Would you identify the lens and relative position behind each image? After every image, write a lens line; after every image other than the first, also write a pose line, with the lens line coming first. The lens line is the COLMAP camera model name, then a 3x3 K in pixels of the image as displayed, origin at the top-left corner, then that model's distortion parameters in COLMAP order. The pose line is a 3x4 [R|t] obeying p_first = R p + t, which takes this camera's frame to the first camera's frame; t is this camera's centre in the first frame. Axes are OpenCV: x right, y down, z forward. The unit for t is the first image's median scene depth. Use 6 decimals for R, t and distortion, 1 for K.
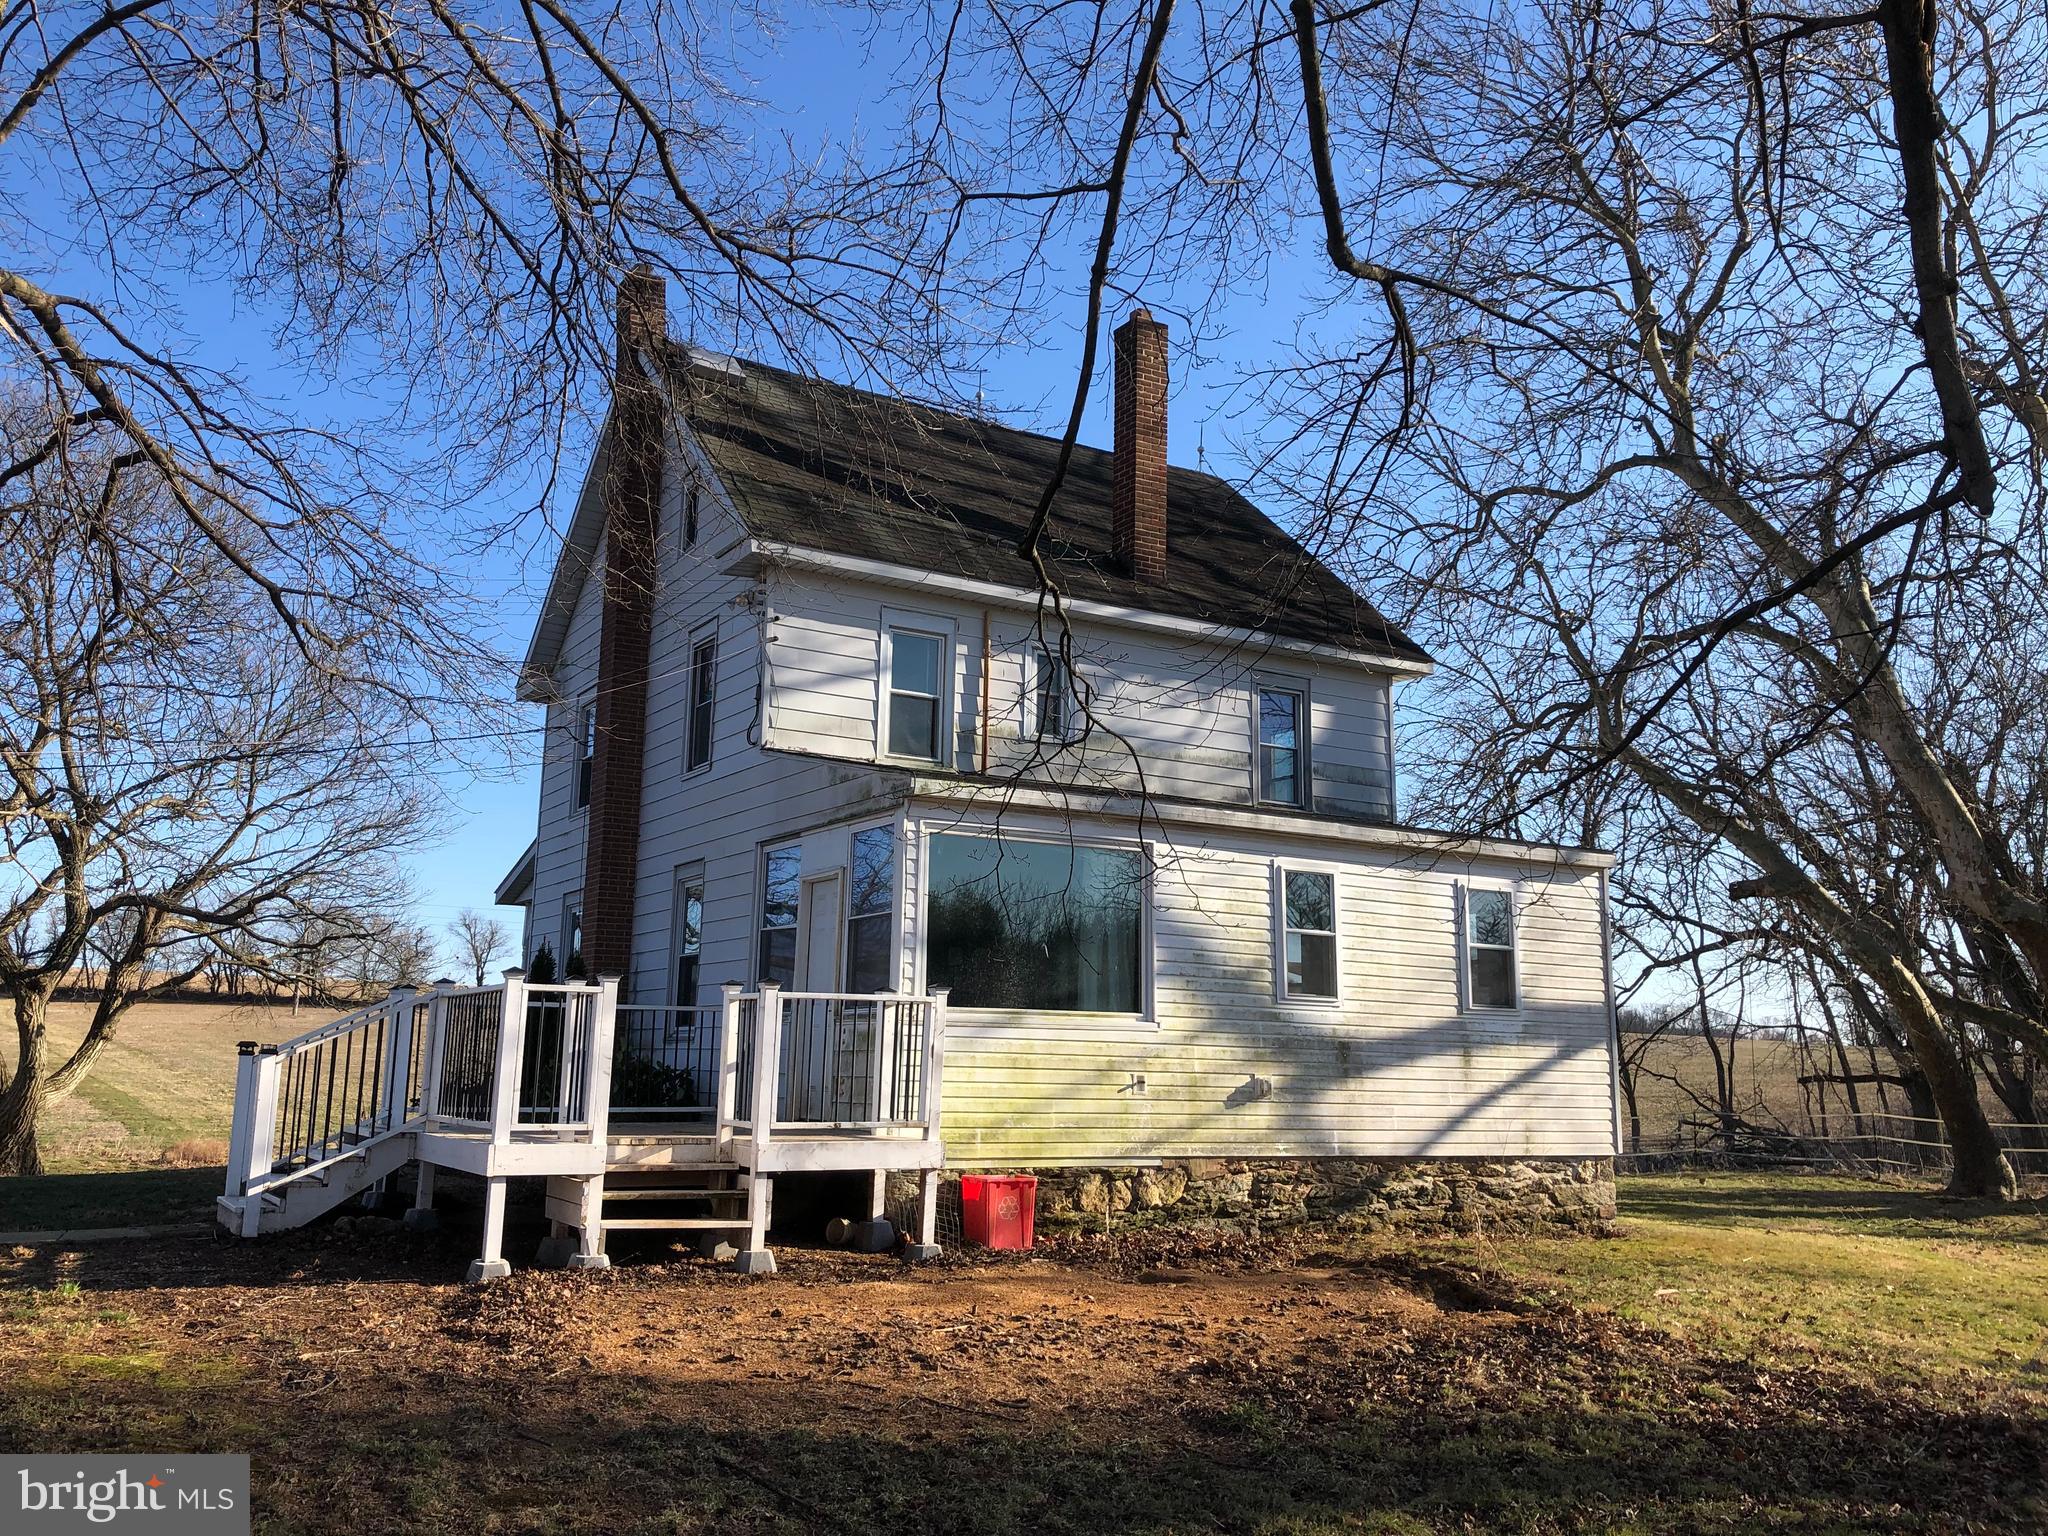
lens RADIAL K [[1634.5, 0, 1024.0], [0, 1634.5, 768.0], [0, 0, 1]] dist [-0.005291, 0.003525]
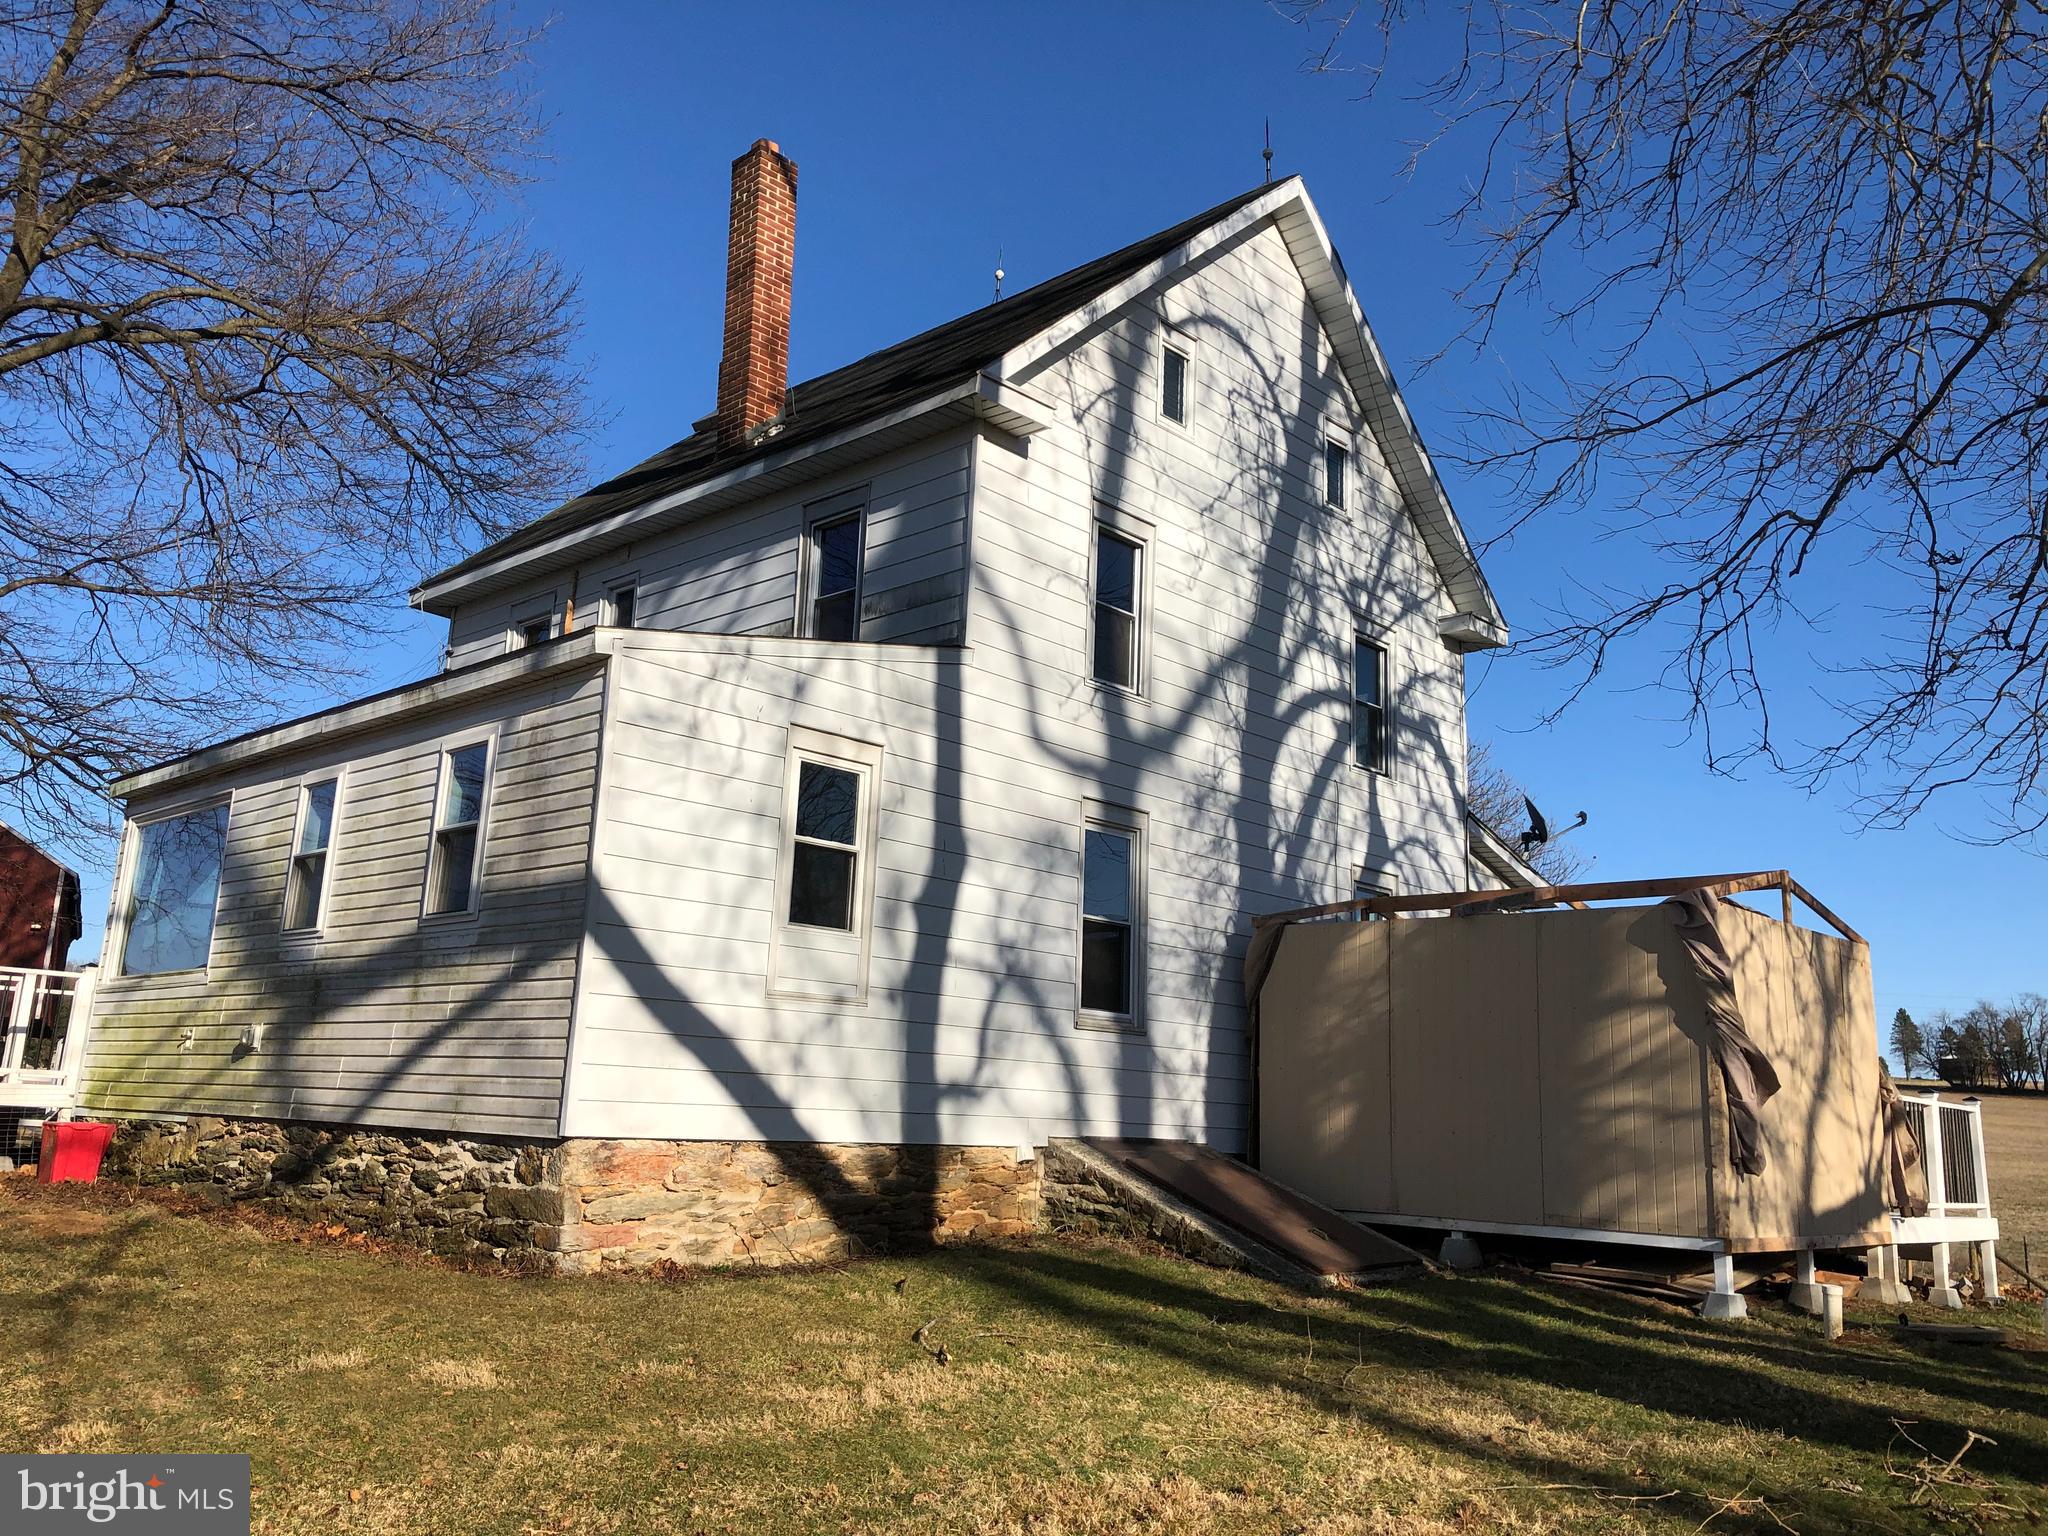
lens RADIAL K [[1634.5, 0, 1024.0], [0, 1634.5, 768.0], [0, 0, 1]] dist [-0.005291, 0.003525]
pose [[0.319782, -0.207927, -0.924395, 1.005564], [0.130840, 0.975967, -0.174265, 0.239783], [0.938414, -0.065221, 0.339302, 1.004338]]
